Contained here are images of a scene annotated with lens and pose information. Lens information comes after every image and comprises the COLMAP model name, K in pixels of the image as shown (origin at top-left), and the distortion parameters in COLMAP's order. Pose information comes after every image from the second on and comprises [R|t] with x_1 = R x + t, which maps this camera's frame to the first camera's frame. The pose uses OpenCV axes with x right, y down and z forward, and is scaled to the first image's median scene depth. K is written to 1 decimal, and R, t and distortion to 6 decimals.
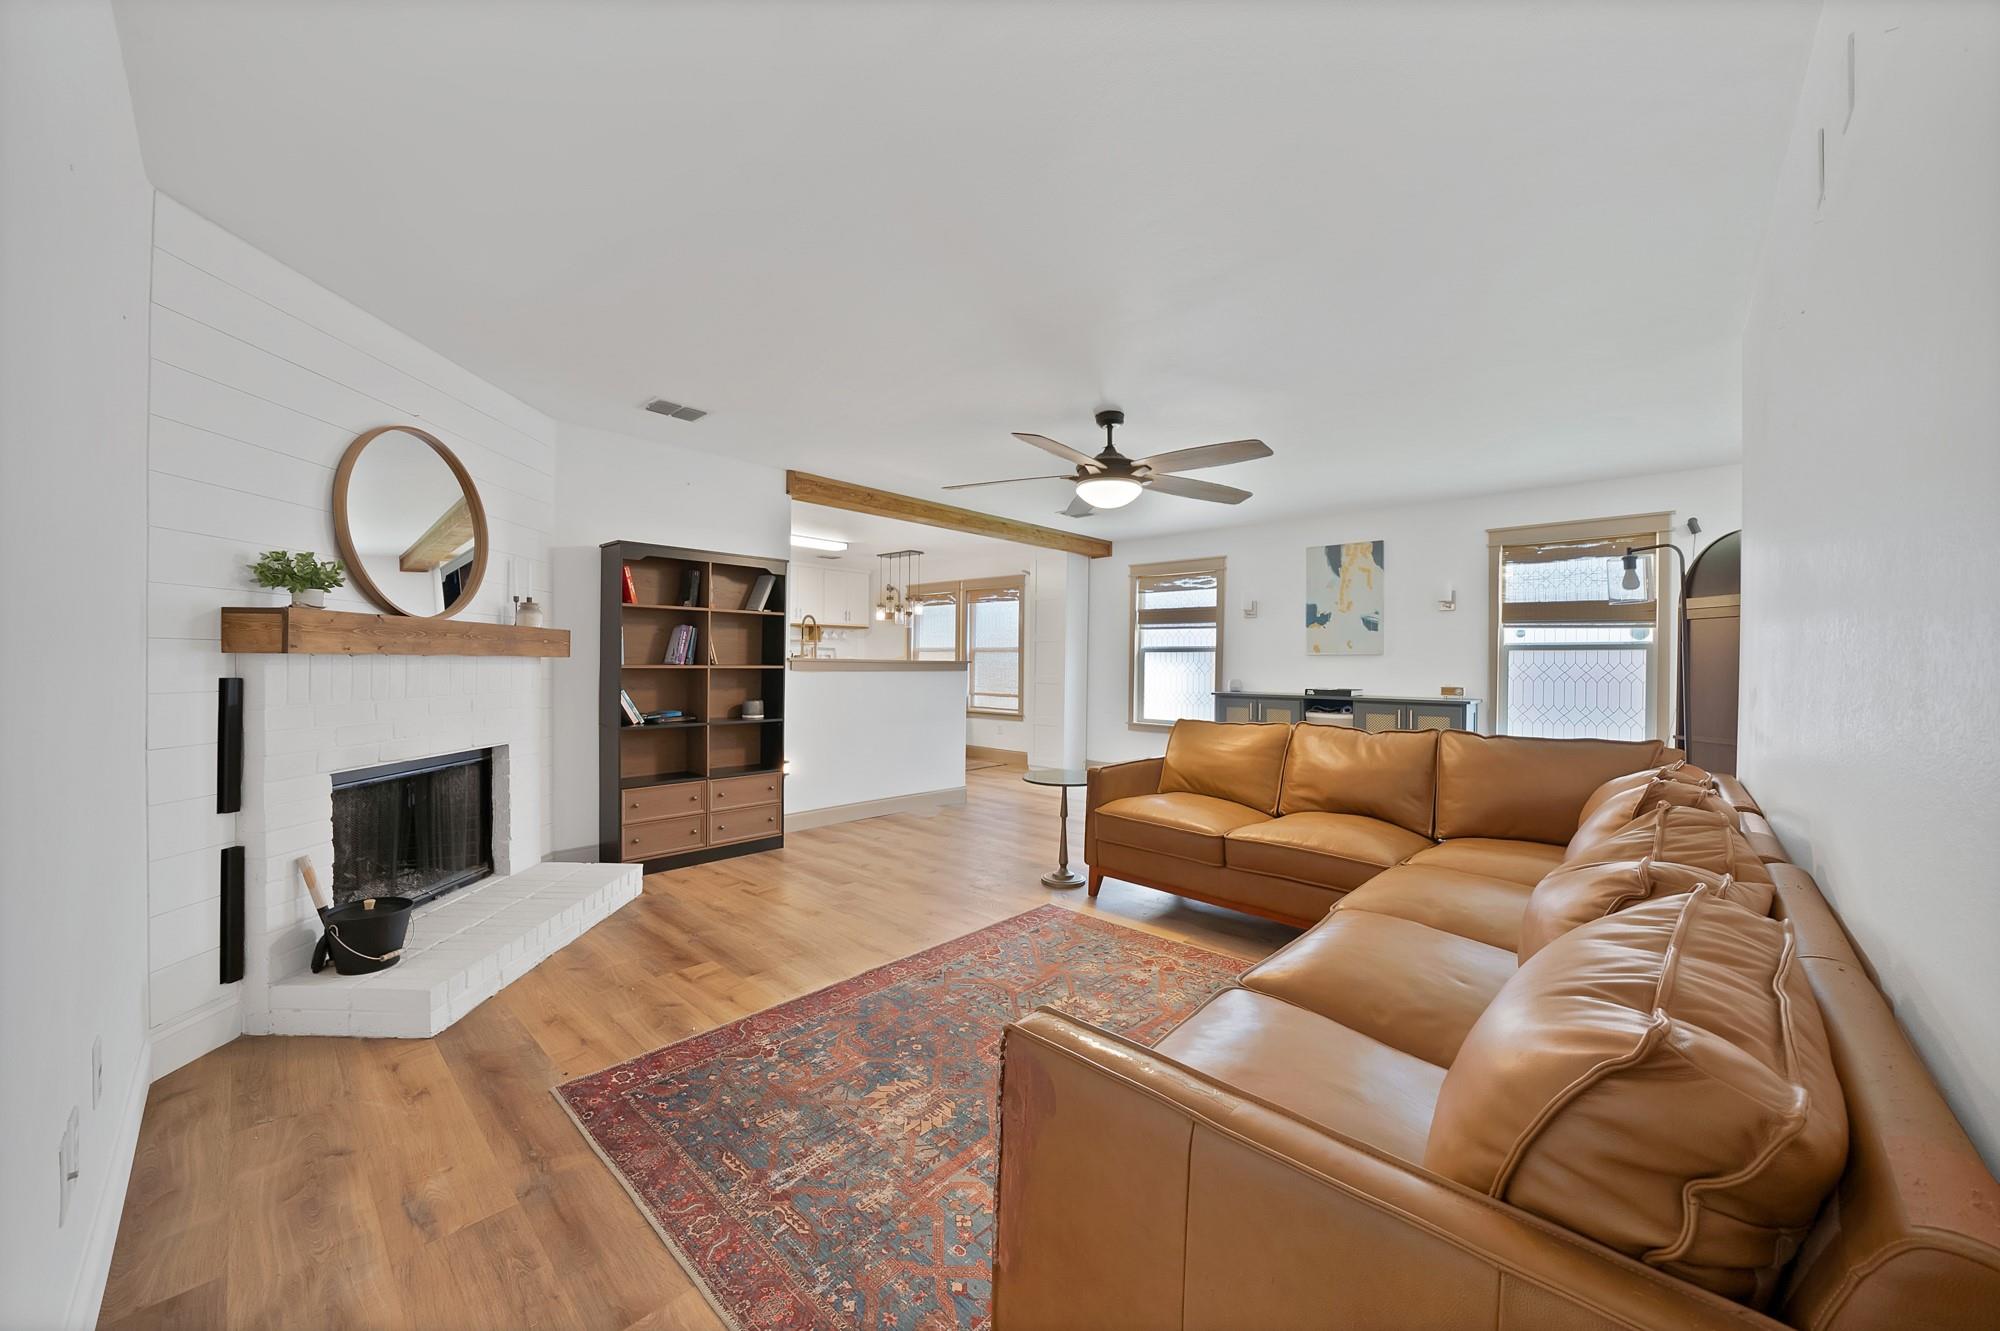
lens RADIAL K [[723.0, 0, 1014.3], [0, 723.0, 664.8], [0, 0, 1]] dist [-0.023910, 0.002071]
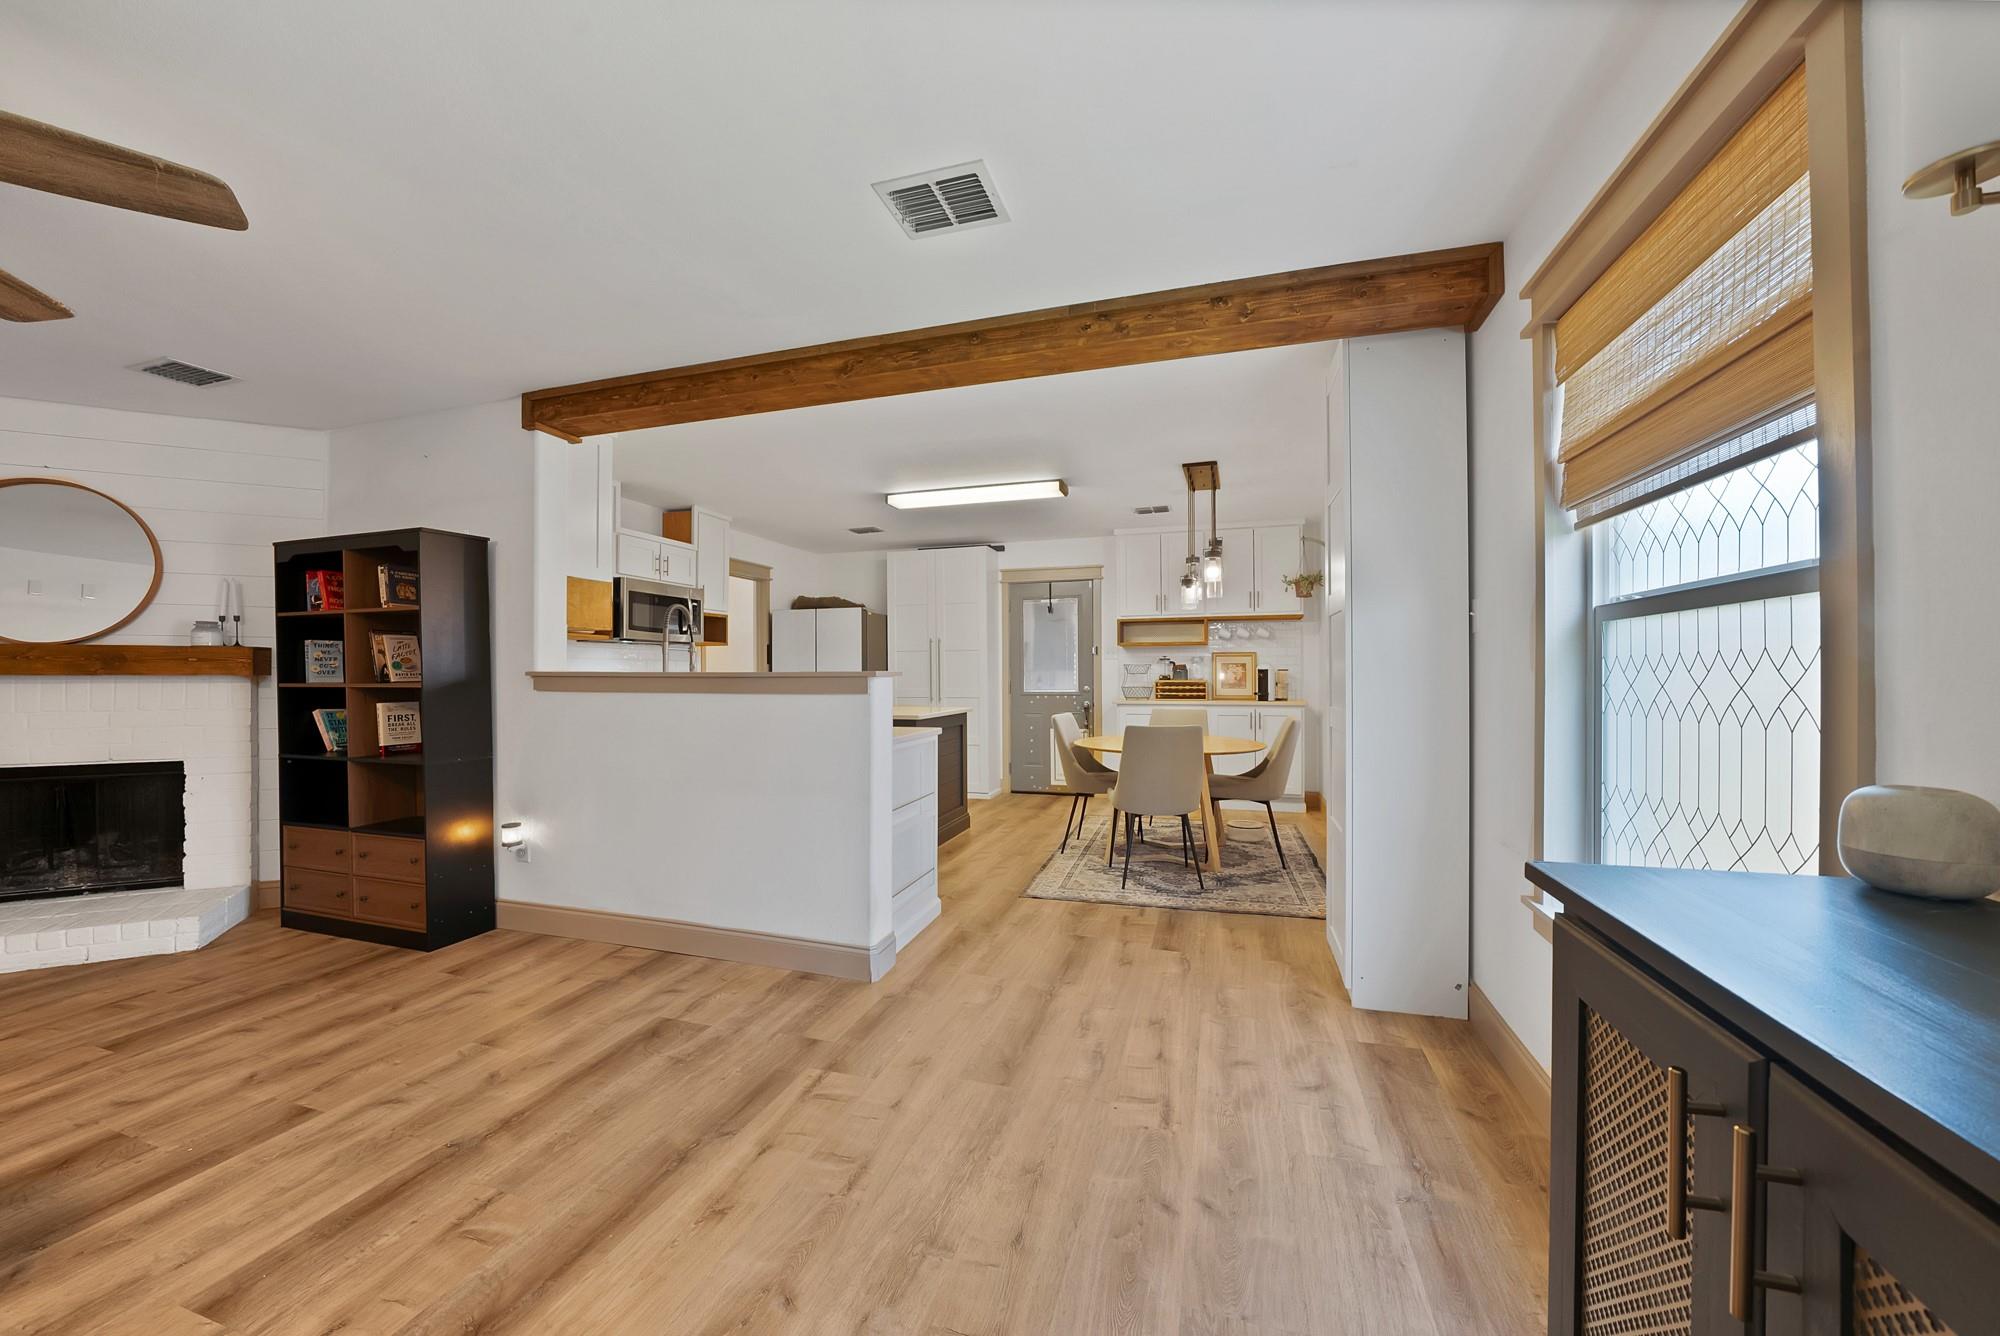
lens RADIAL K [[723.0, 0, 972.8], [0, 723.0, 672.5], [0, 0, 1]] dist [-0.023910, 0.002071]
pose [[0.420527, -0.013826, -0.907175, 0.631943], [0.004195, 0.999903, -0.013294, 0.002423], [0.907270, 0.001785, 0.420544, 1.480703]]
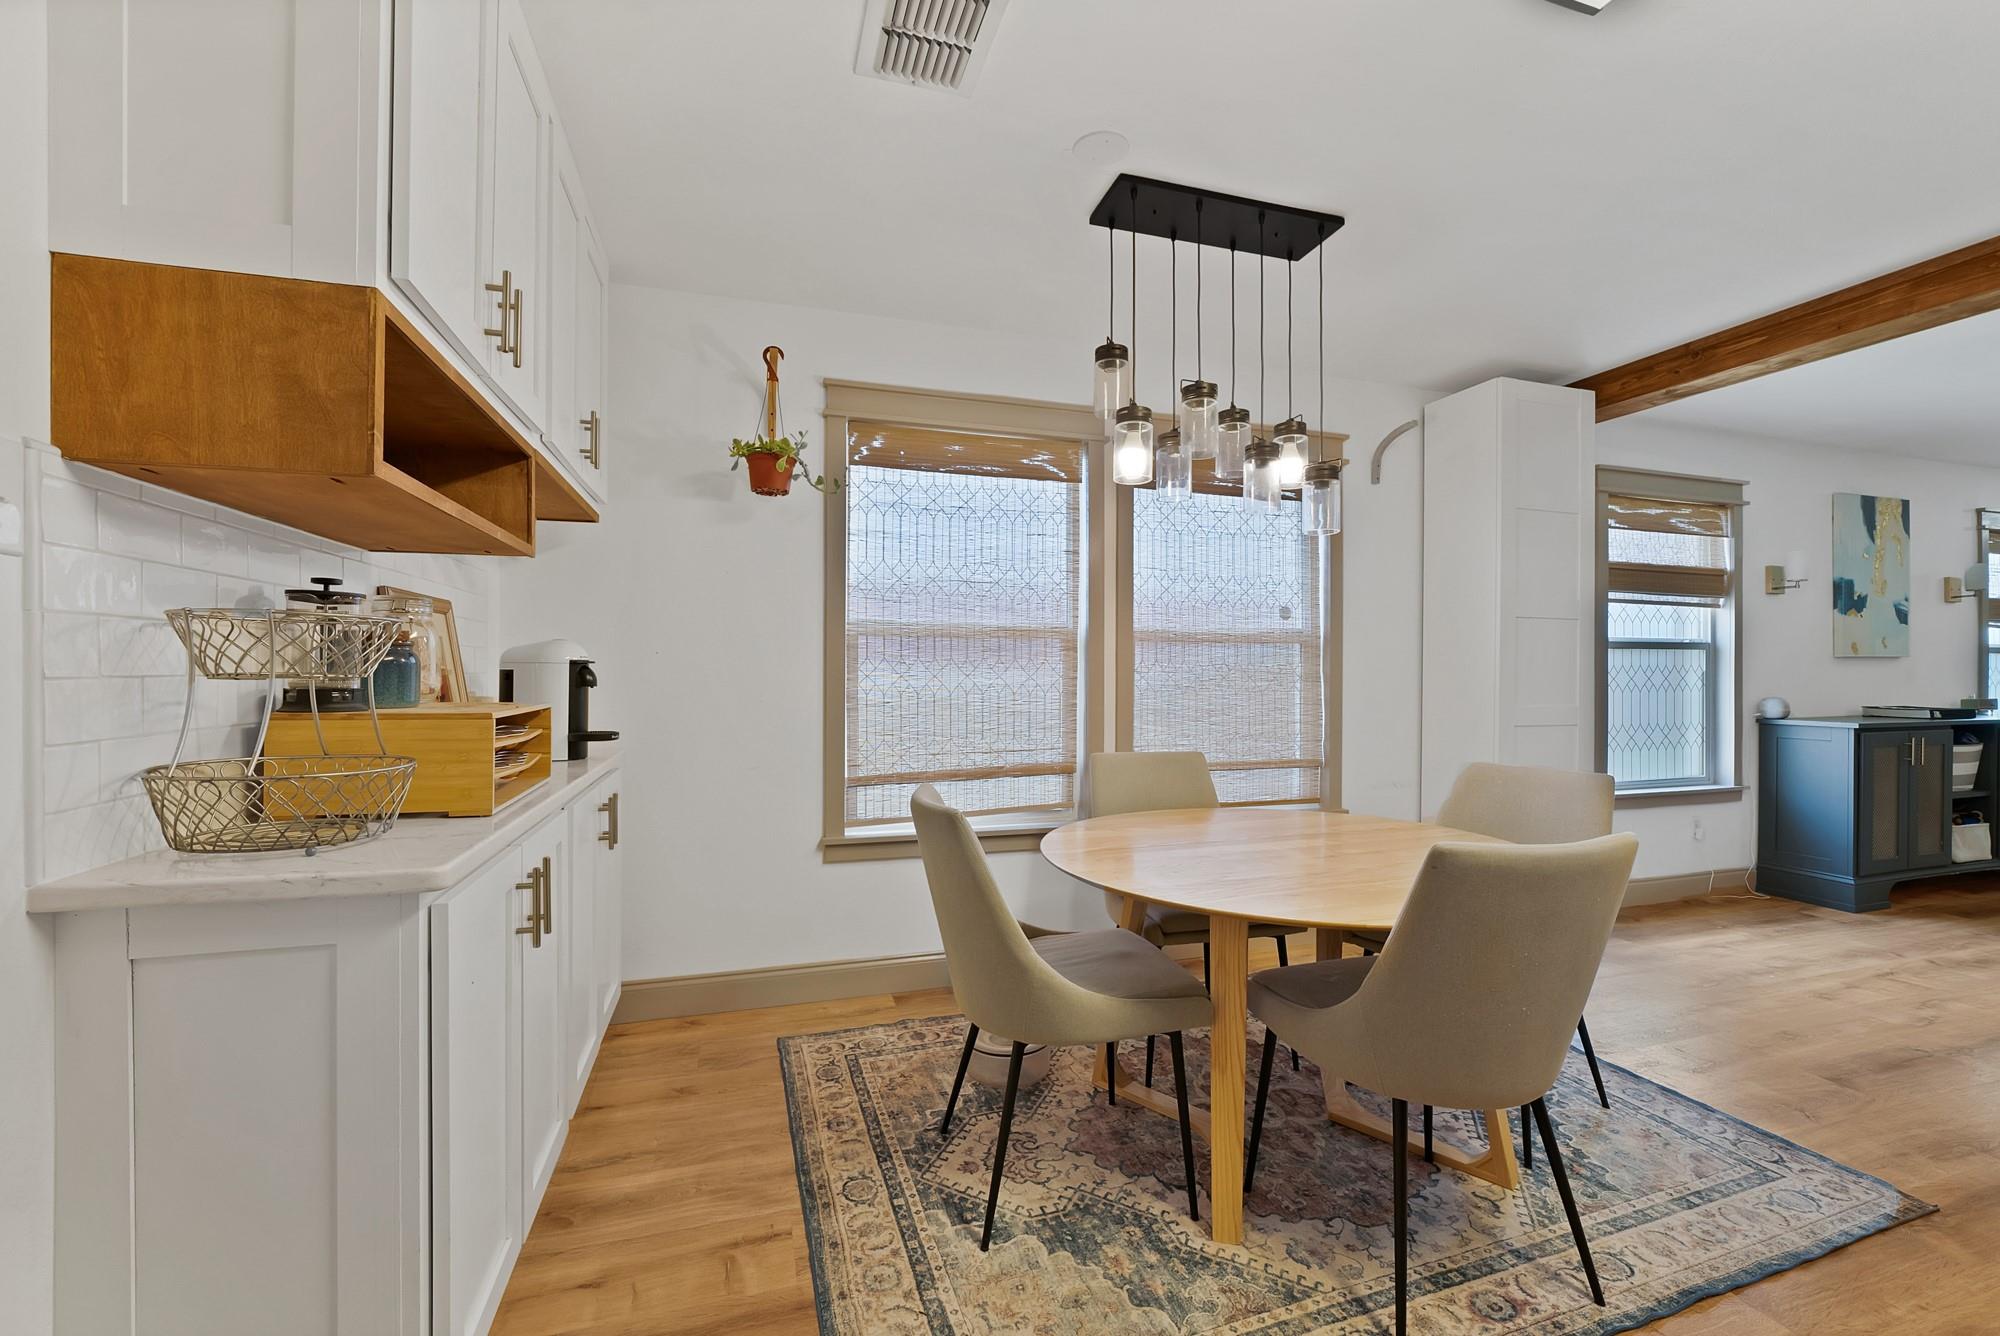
lens RADIAL K [[787.1, 0, 993.8], [0, 787.1, 668.0], [0, 0, 1]] dist [-0.003907, -0.000577]
pose [[0.497359, -0.014287, 0.867427, -1.019689], [0.002553, 0.999884, 0.015004, -0.027755], [-0.867541, -0.005248, 0.497338, 2.260221]]
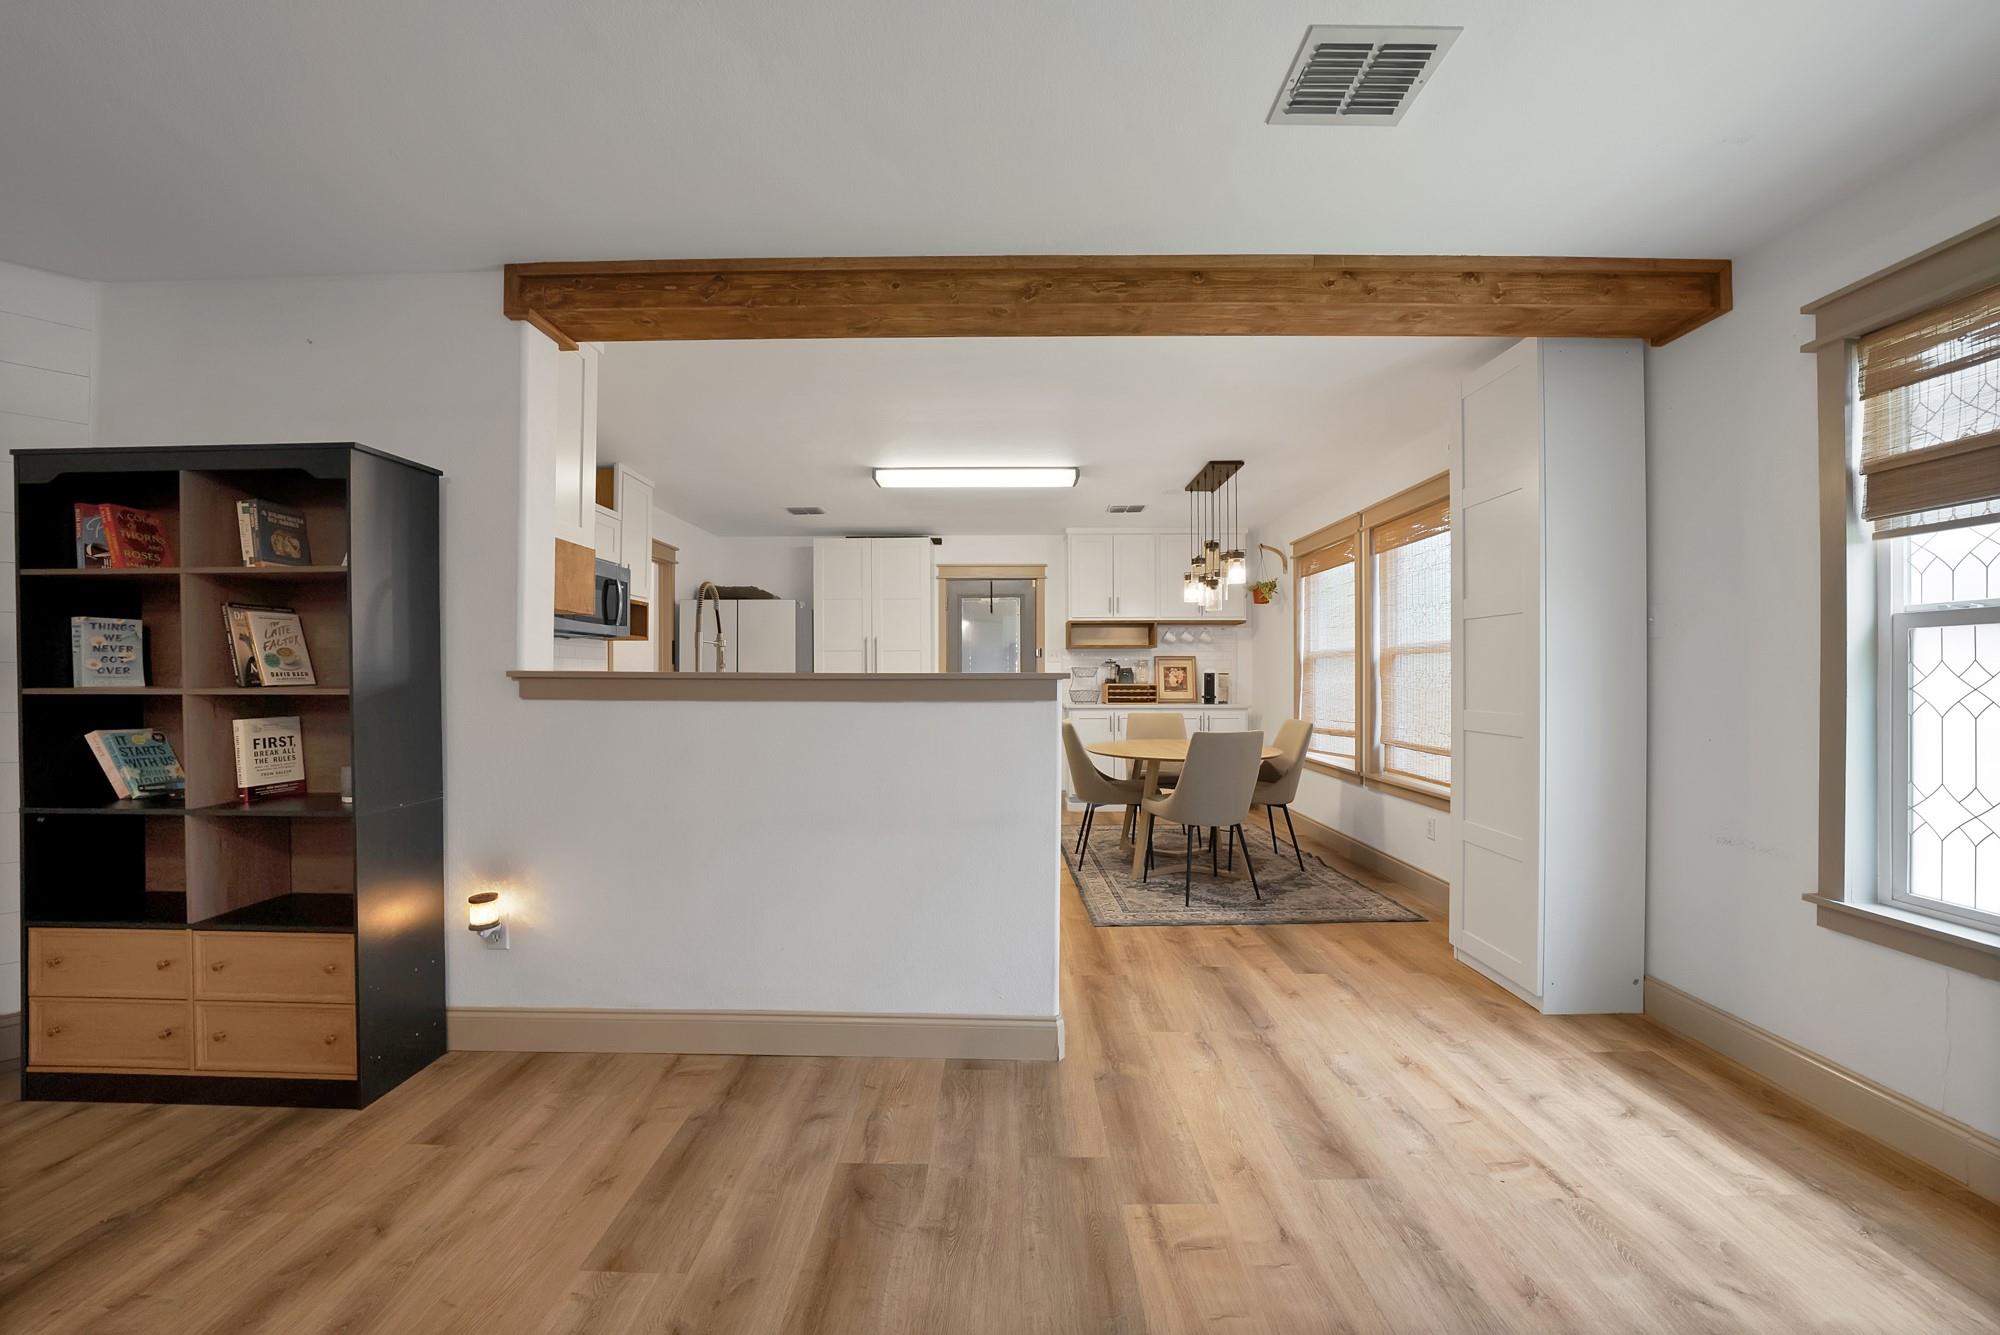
lens RADIAL K [[723.0, 0, 980.5], [0, 723.0, 673.1], [0, 0, 1]] dist [-0.023910, 0.002071]
pose [[0.661911, -0.014459, -0.749443, 0.307056], [0.004129, 0.999869, -0.015643, 0.000260], [0.749571, 0.007260, 0.661884, 1.248080]]
